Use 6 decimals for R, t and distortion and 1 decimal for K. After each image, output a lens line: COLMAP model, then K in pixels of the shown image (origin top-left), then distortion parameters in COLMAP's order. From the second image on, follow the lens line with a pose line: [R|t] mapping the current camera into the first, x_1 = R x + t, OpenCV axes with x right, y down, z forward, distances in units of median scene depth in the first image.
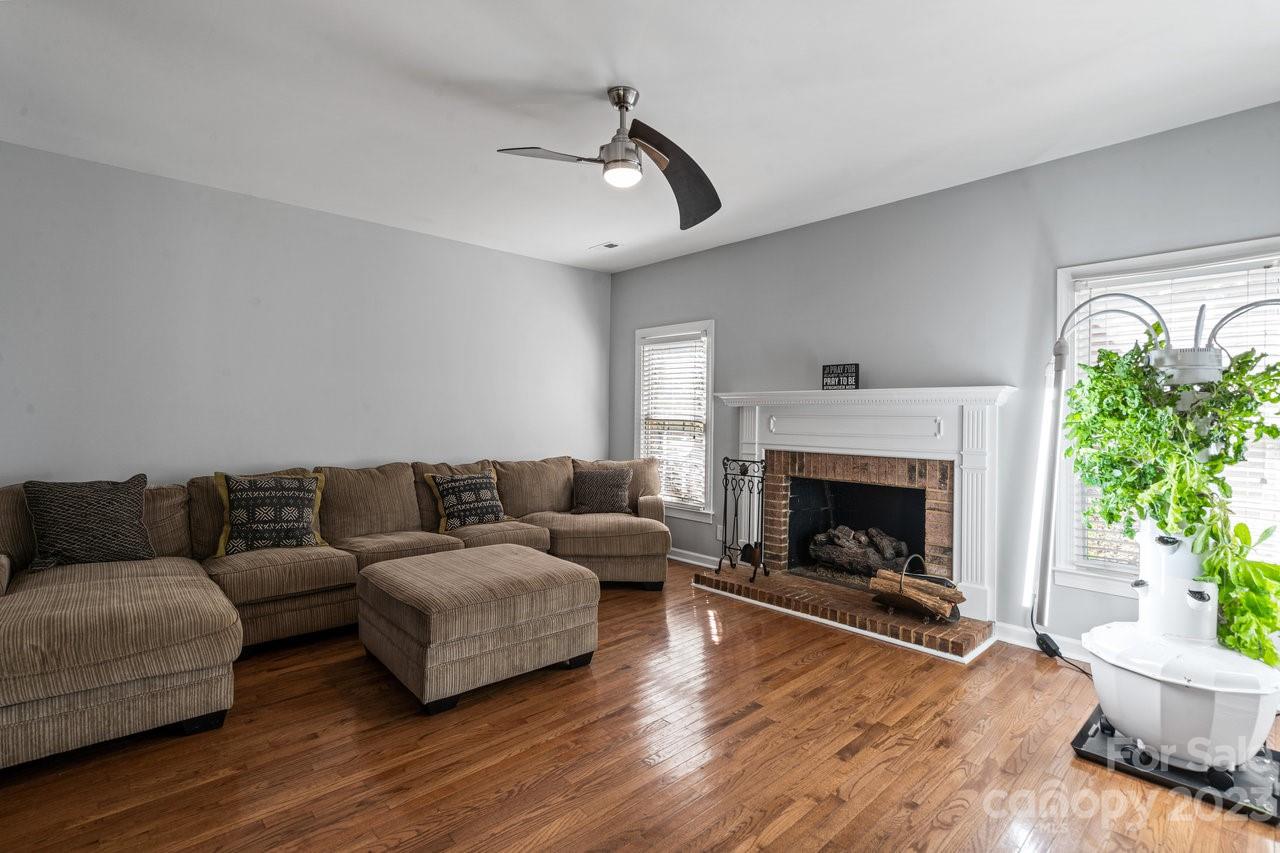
lens RADIAL K [[598.9, 0, 640.1], [0, 598.9, 418.5], [0, 0, 1]] dist [-0.000315, 0.000301]
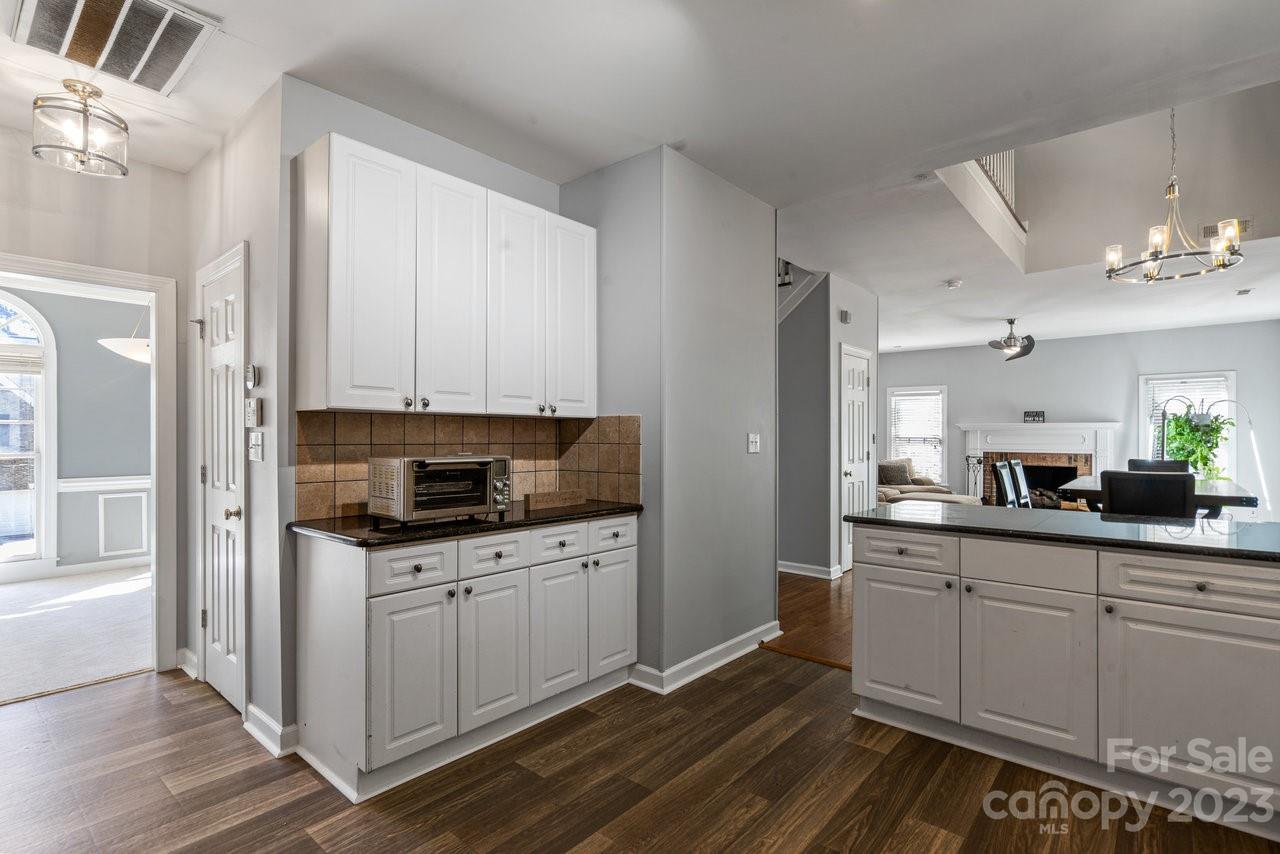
lens RADIAL K [[614.4, 0, 643.7], [0, 614.4, 434.5], [0, 0, 1]] dist [-0.001781, 0.000526]
pose [[0.993466, -0.007071, 0.113910, -1.398432], [0.007621, 0.999961, -0.004394, -0.006964], [-0.113874, 0.005234, 0.993481, -1.111778]]
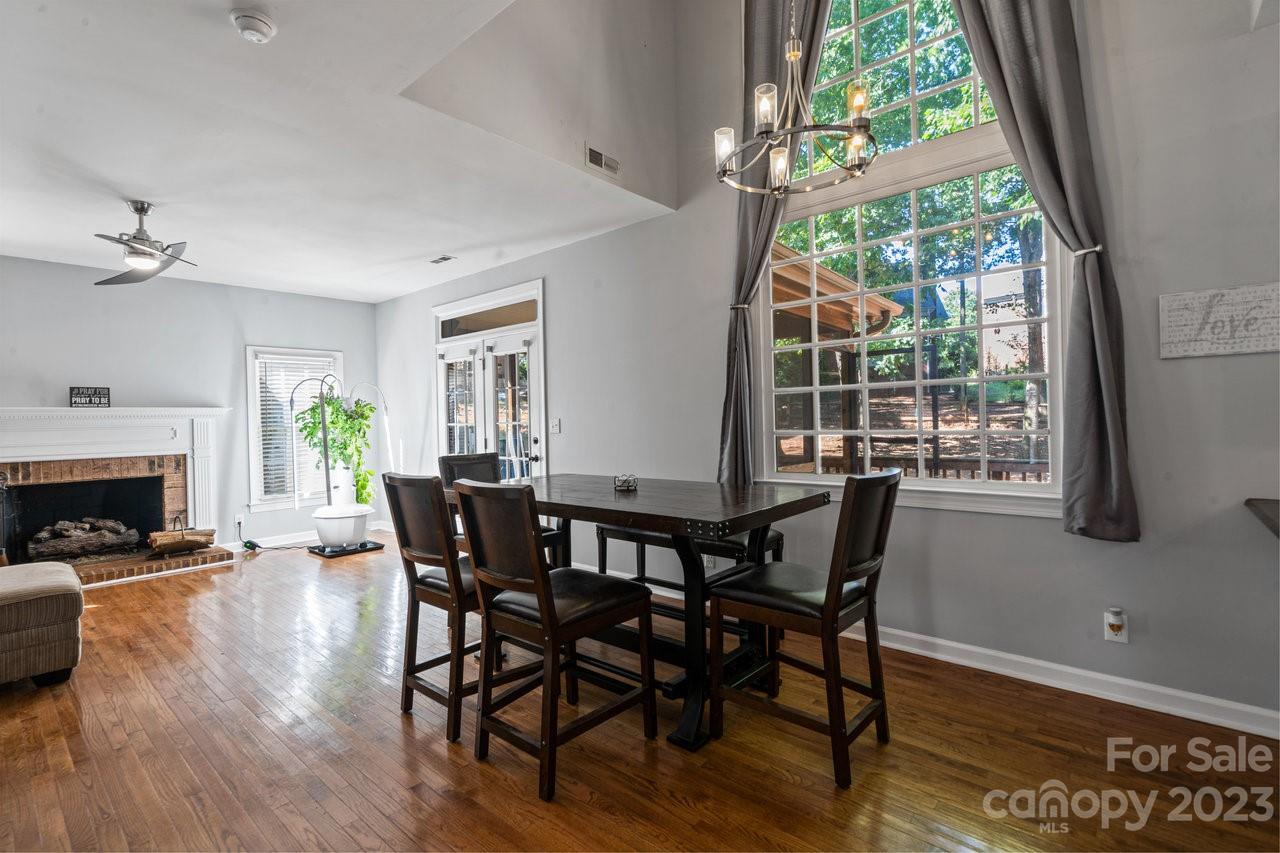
lens RADIAL K [[582.9, 0, 633.3], [0, 582.9, 420.5], [0, 0, 1]] dist [-0.001579, -0.000028]
pose [[-0.103985, -0.010222, 0.994526, -1.057691], [0.024218, 0.999625, 0.012806, -0.008427], [-0.994284, 0.025417, -0.103698, -0.014486]]
